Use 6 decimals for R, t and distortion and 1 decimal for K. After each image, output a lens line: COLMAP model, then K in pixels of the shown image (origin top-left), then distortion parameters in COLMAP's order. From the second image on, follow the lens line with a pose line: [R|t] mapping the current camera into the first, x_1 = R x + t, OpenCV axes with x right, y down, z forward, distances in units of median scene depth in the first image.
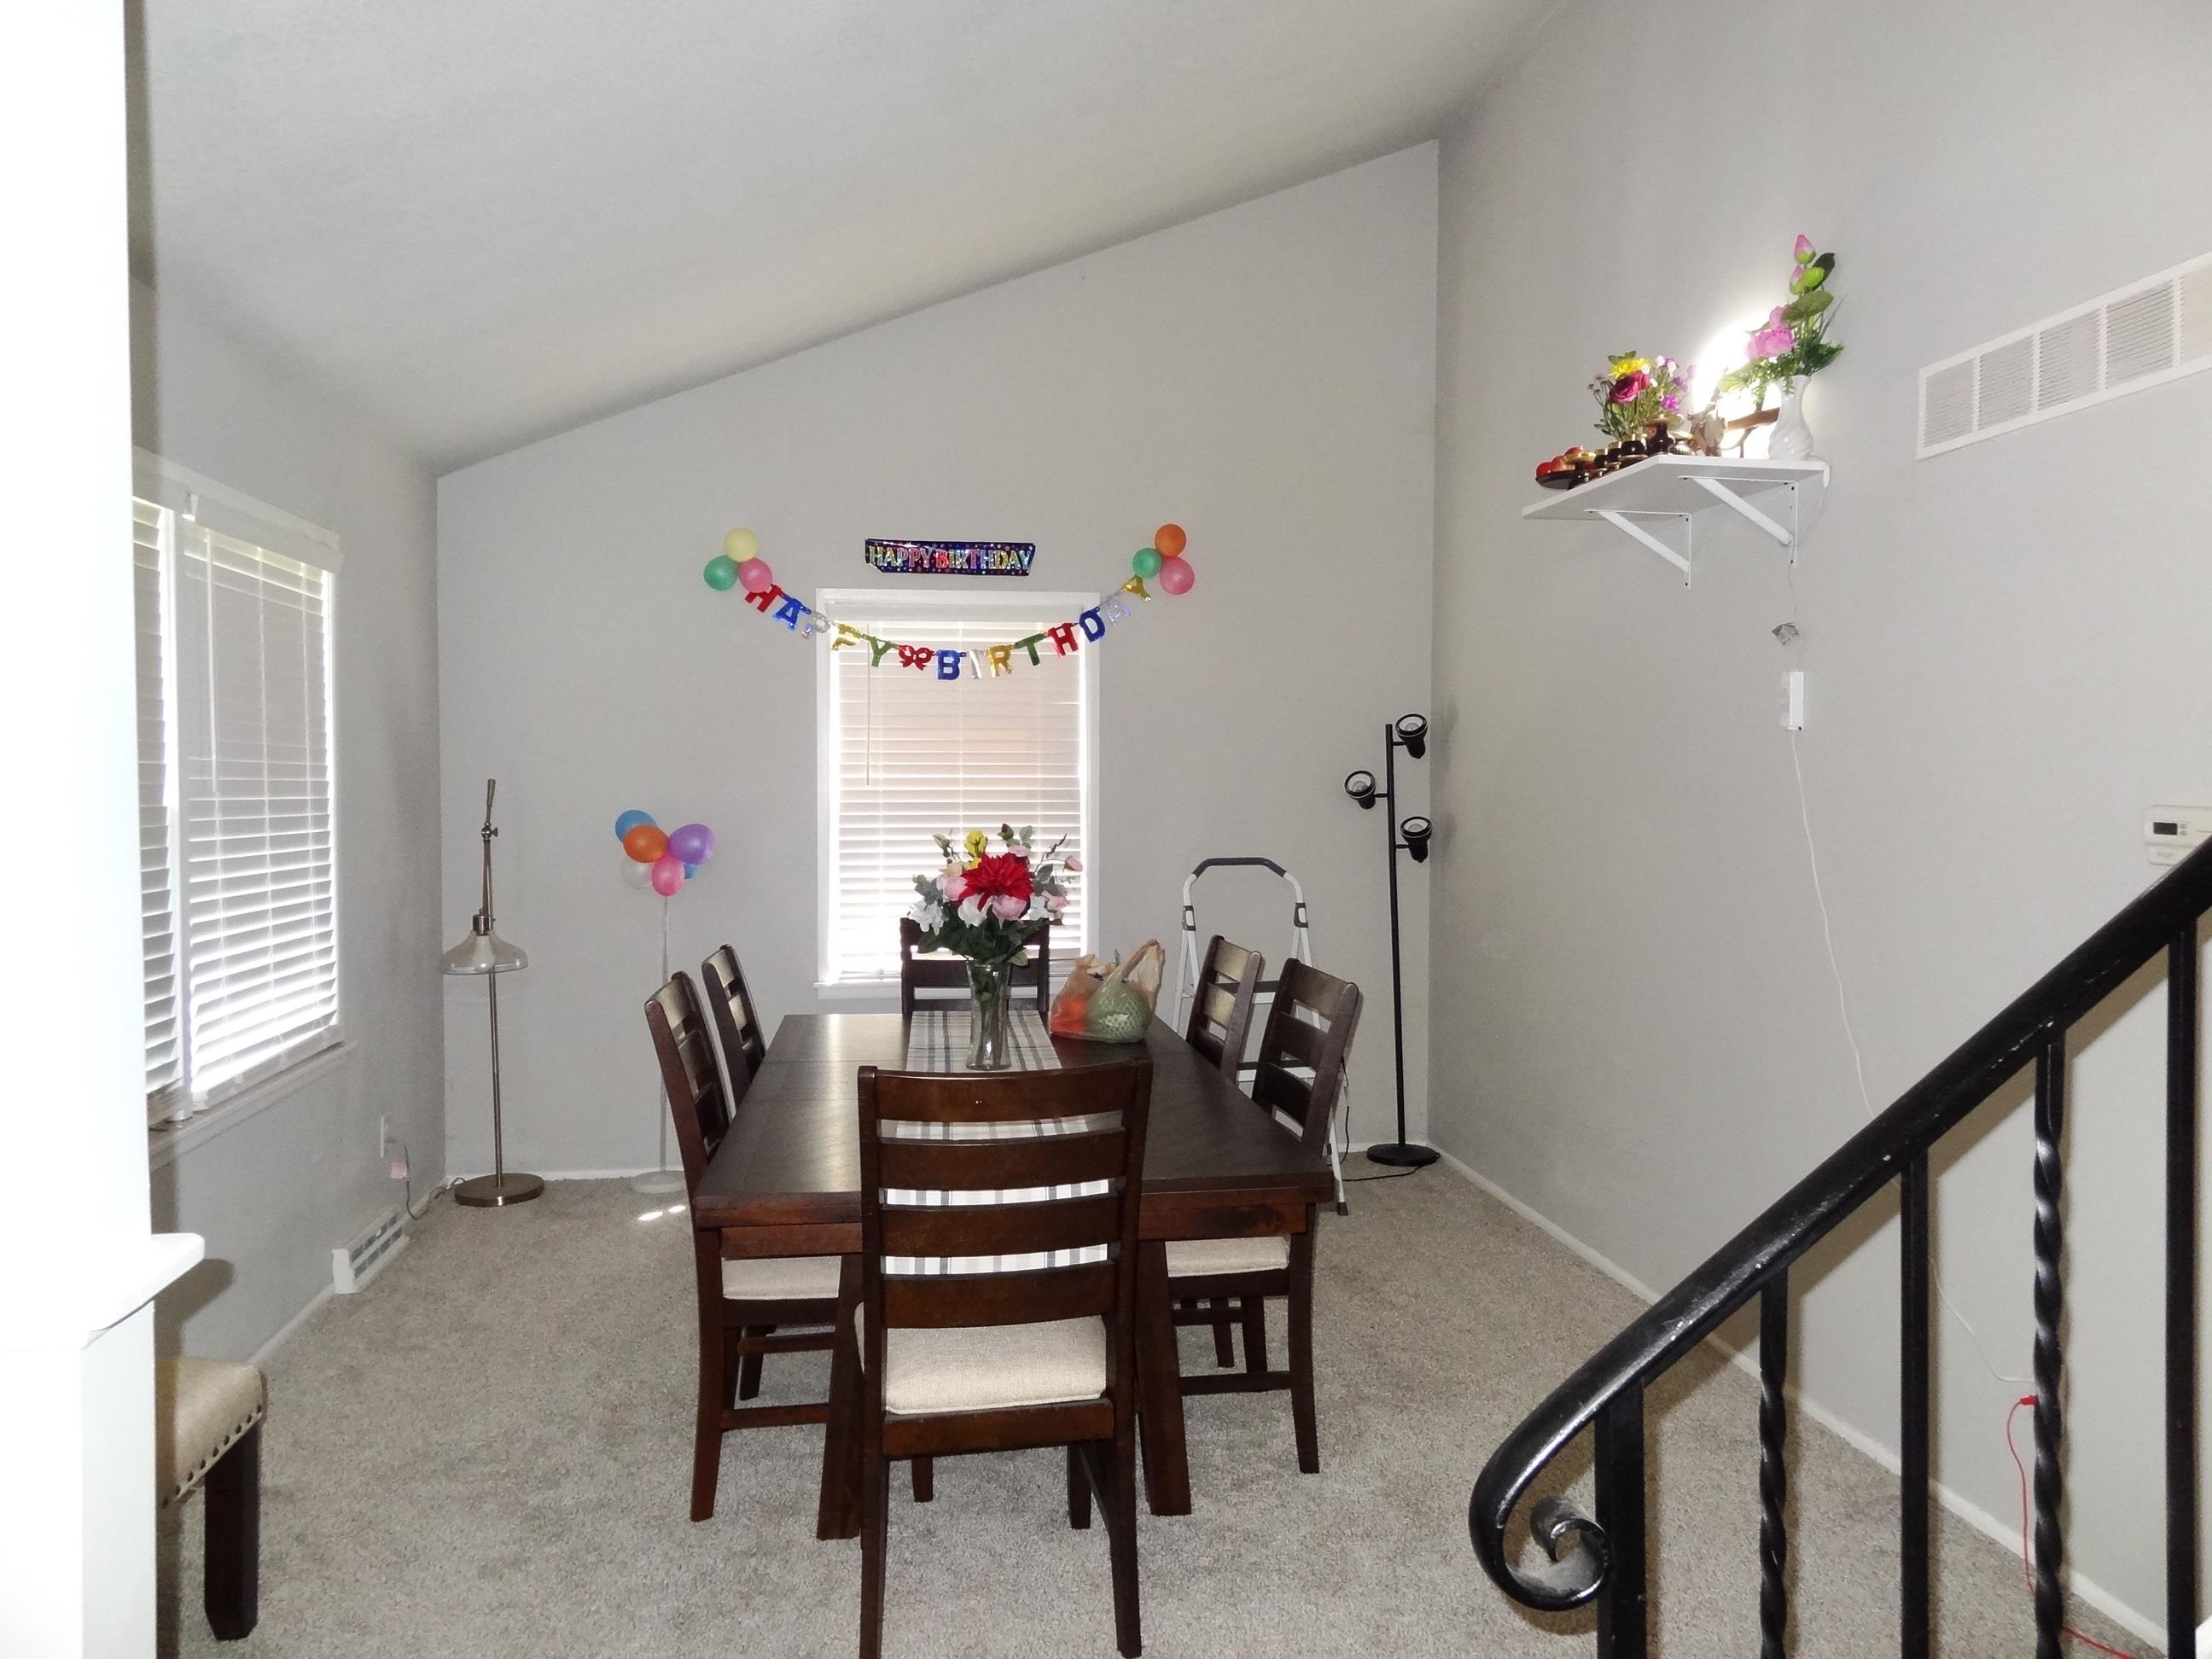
lens RADIAL K [[1538.6, 0, 1109.4], [0, 1538.6, 824.5], [0, 0, 1]] dist [0.003725, 0.005305]
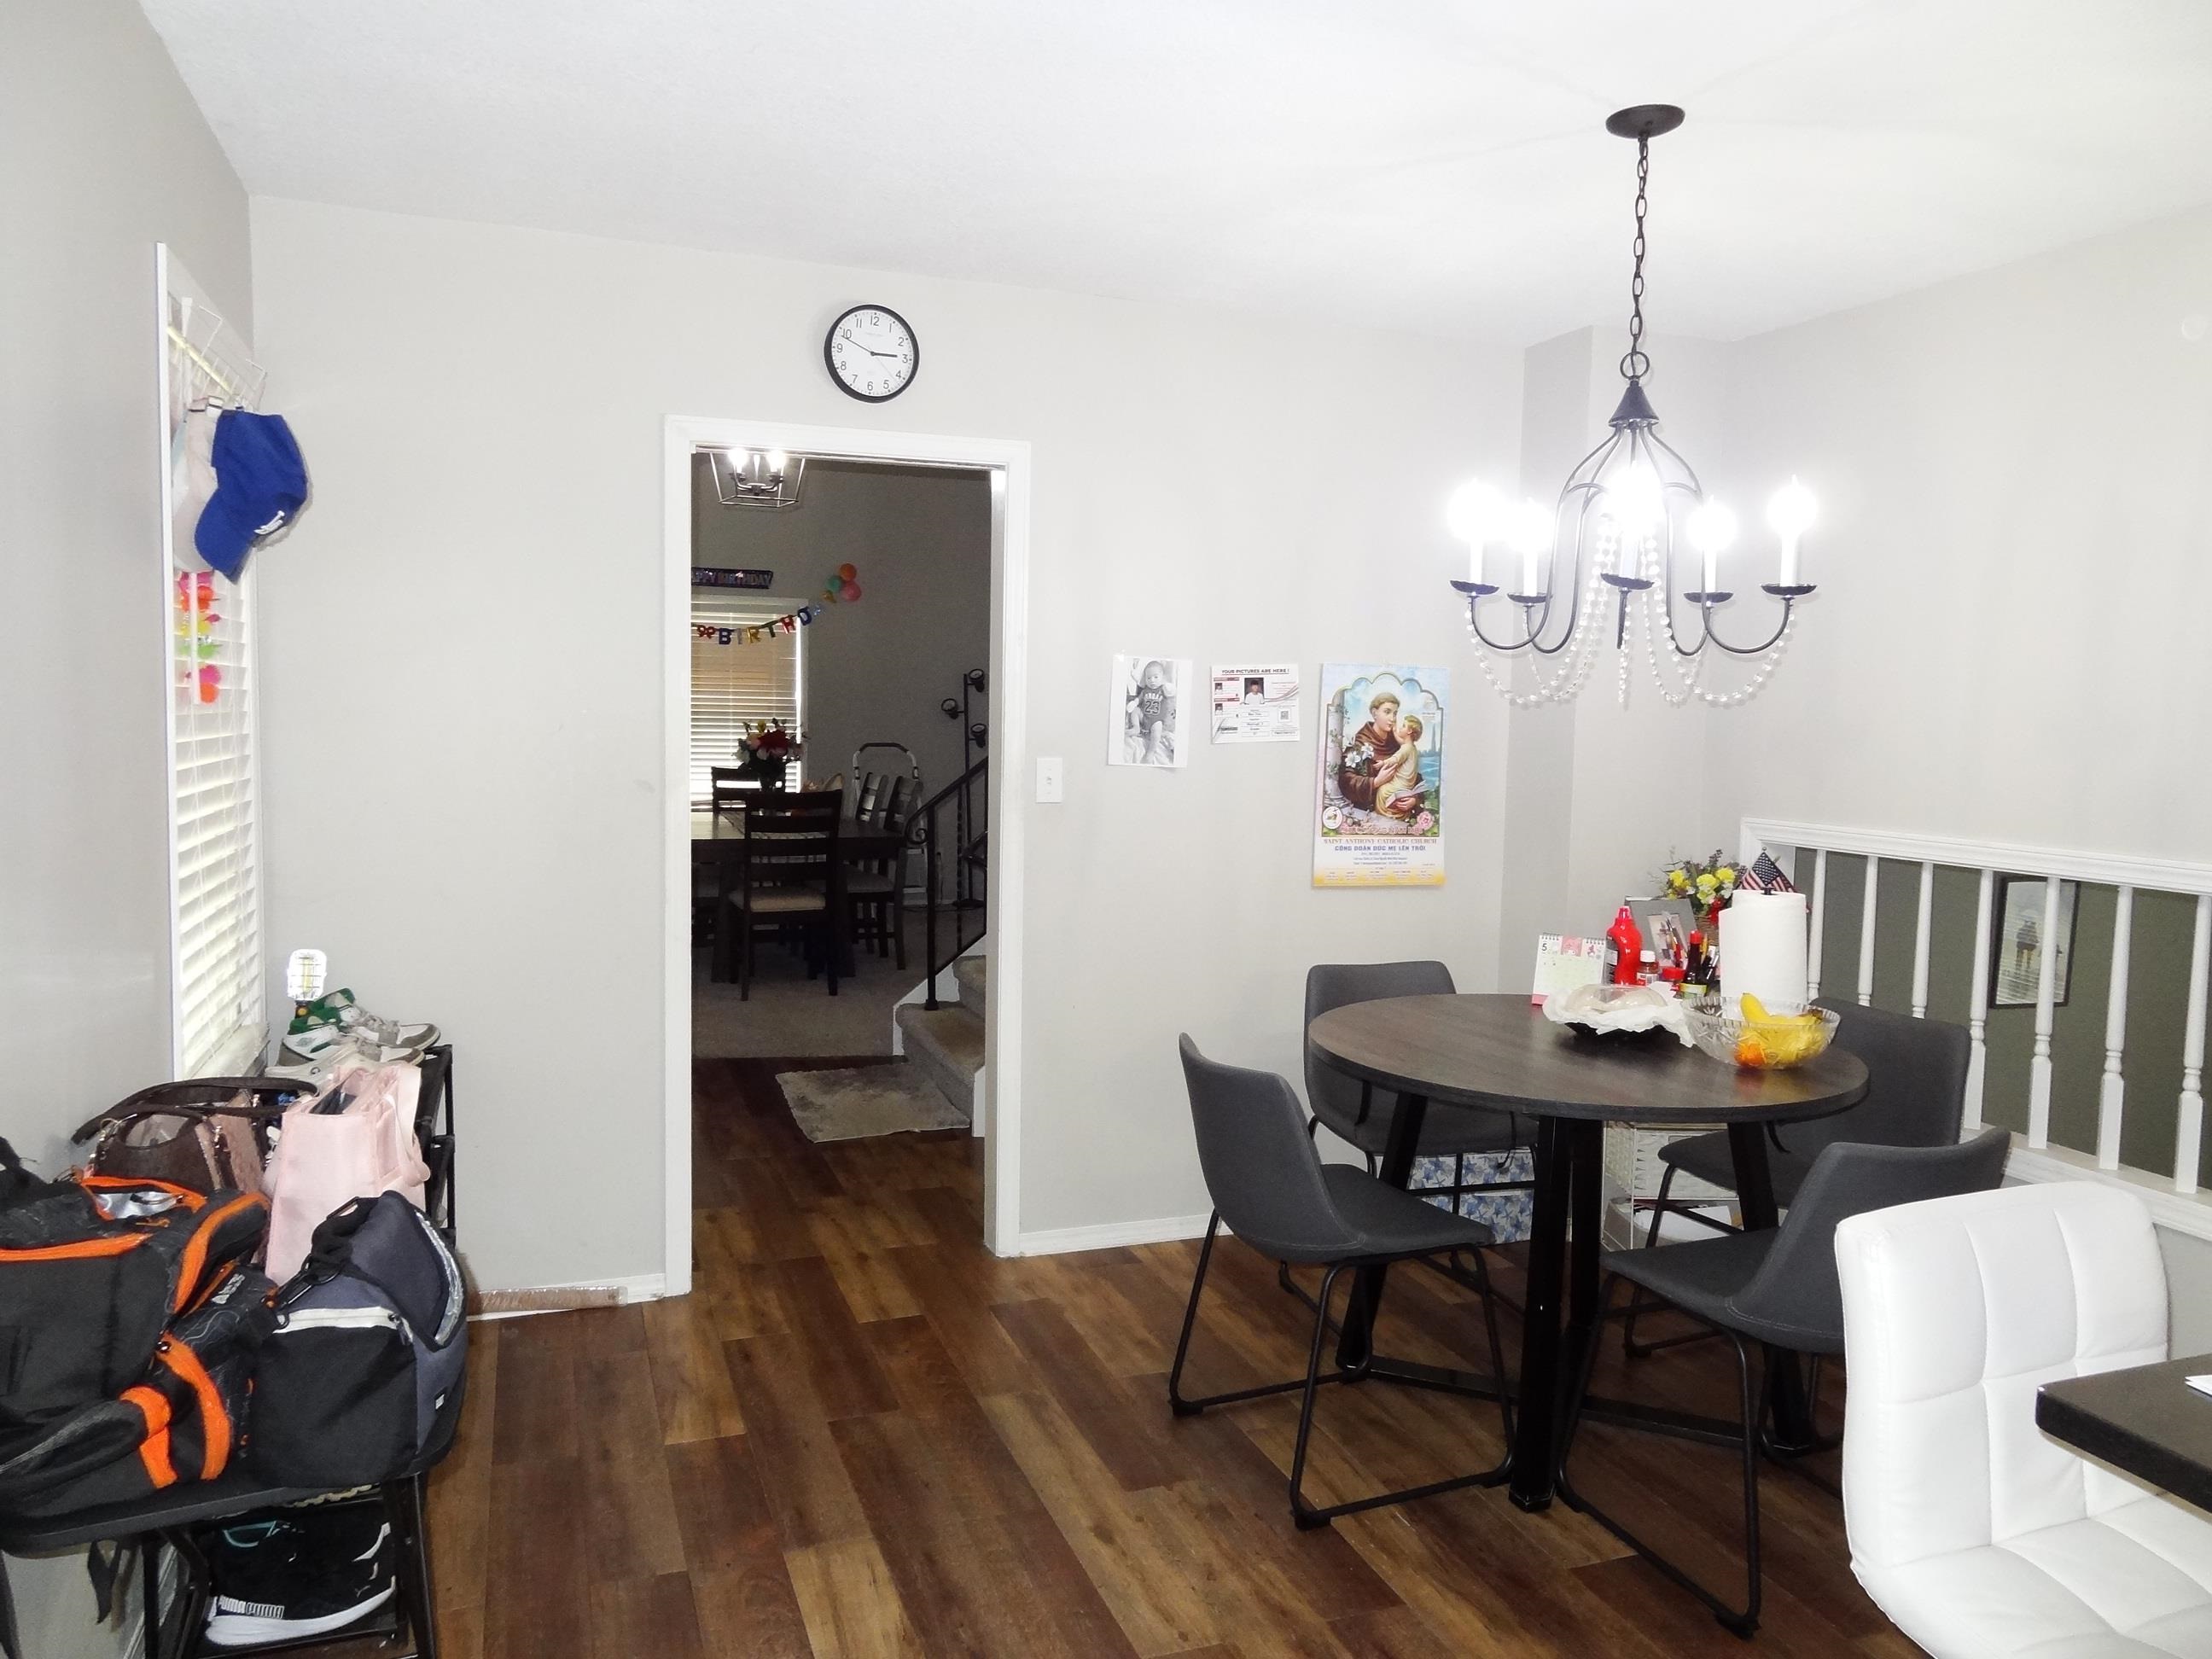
lens RADIAL K [[1538.6, 0, 1105.2], [0, 1538.6, 828.5], [0, 0, 1]] dist [0.003725, 0.005305]
pose [[0.978940, 0.001609, 0.204141, -0.034916], [-0.011263, 0.998872, 0.046139, 0.034862], [-0.203836, -0.047466, 0.977854, -0.891449]]
